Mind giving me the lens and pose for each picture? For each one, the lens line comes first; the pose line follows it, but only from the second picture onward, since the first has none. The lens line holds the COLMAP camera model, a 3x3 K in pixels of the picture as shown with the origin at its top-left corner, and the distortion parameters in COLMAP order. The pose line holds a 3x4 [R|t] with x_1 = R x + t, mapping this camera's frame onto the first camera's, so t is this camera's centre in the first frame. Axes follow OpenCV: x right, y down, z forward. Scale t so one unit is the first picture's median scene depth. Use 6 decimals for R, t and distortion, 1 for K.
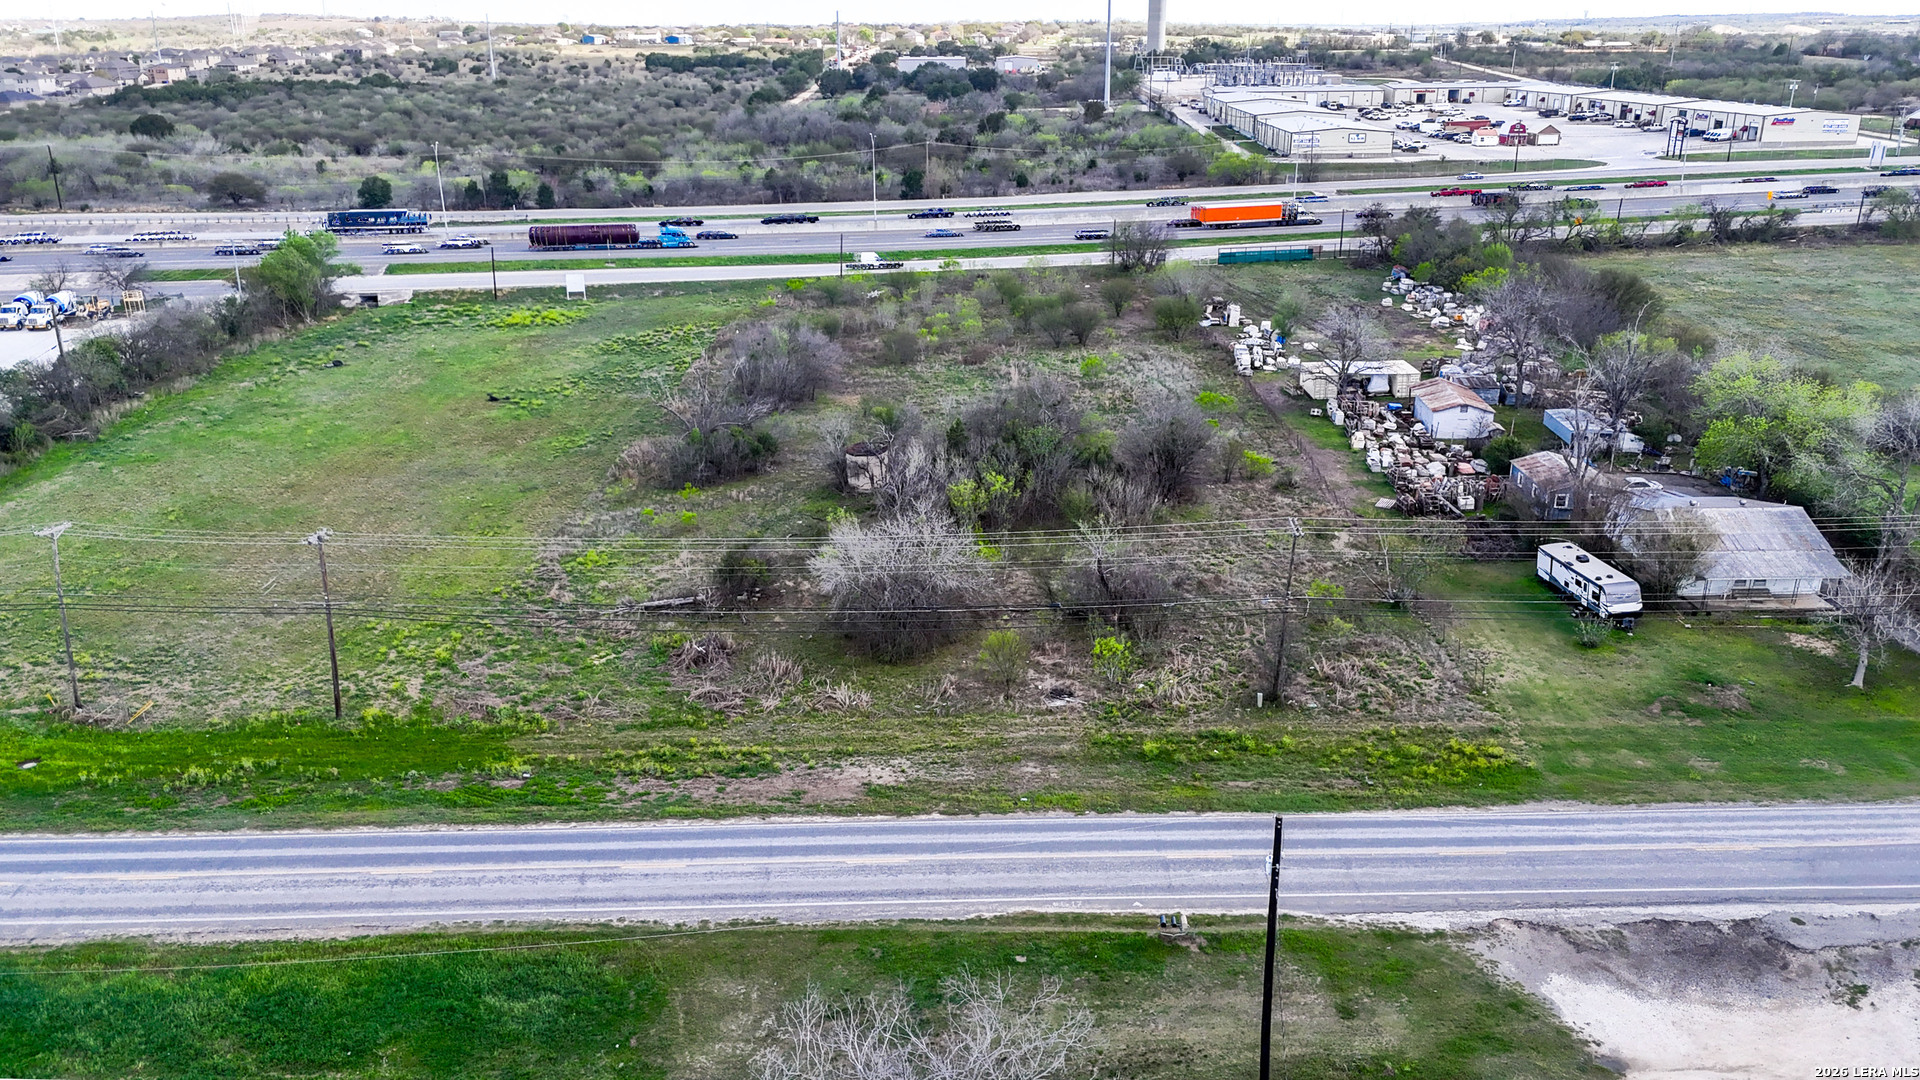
lens RADIAL K [[1466.0, 0, 960.0], [0, 1466.0, 540.0], [0, 0, 1]] dist [0.074587, -0.071598]
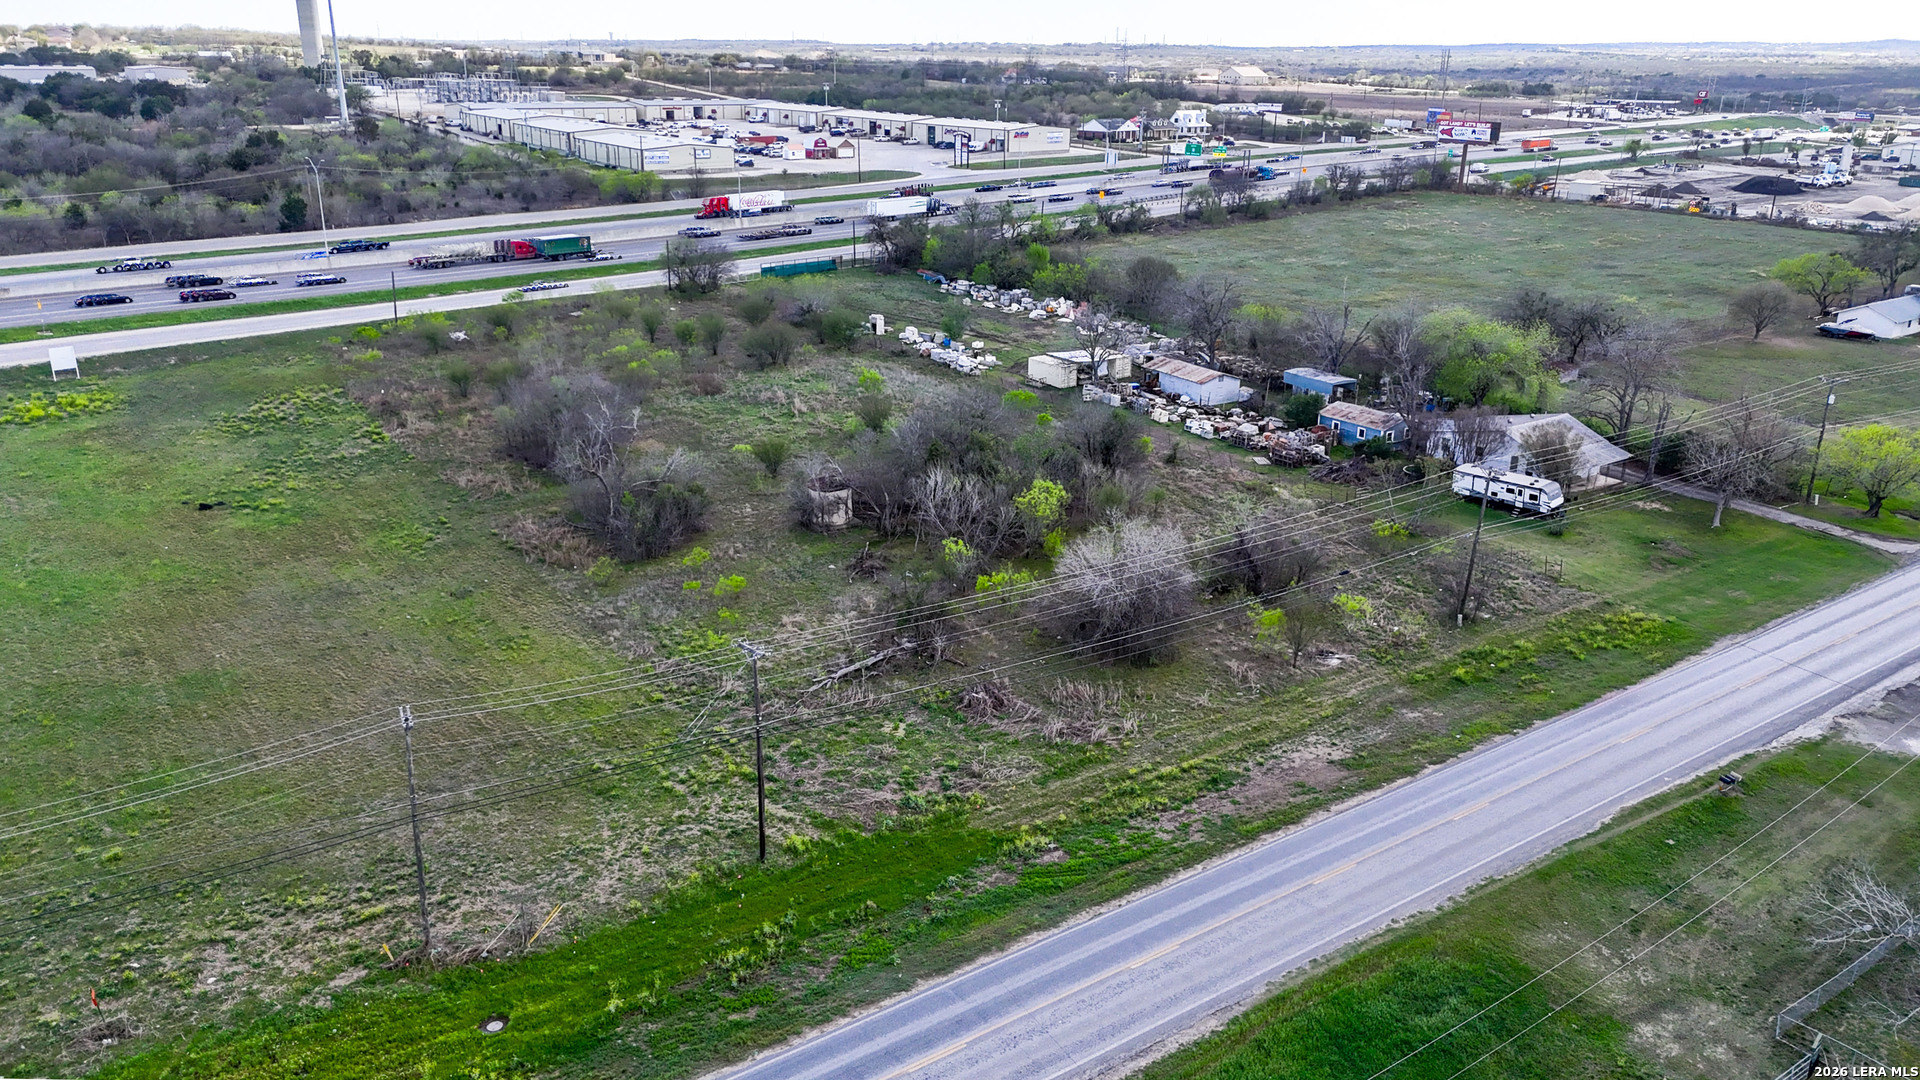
lens RADIAL K [[1466.0, 0, 960.0], [0, 1466.0, 540.0], [0, 0, 1]] dist [0.074587, -0.071598]
pose [[0.818689, -0.169482, 0.548656, -0.675176], [0.174729, 0.983671, 0.043135, -0.067144], [-0.547008, 0.060552, 0.834934, 0.199800]]
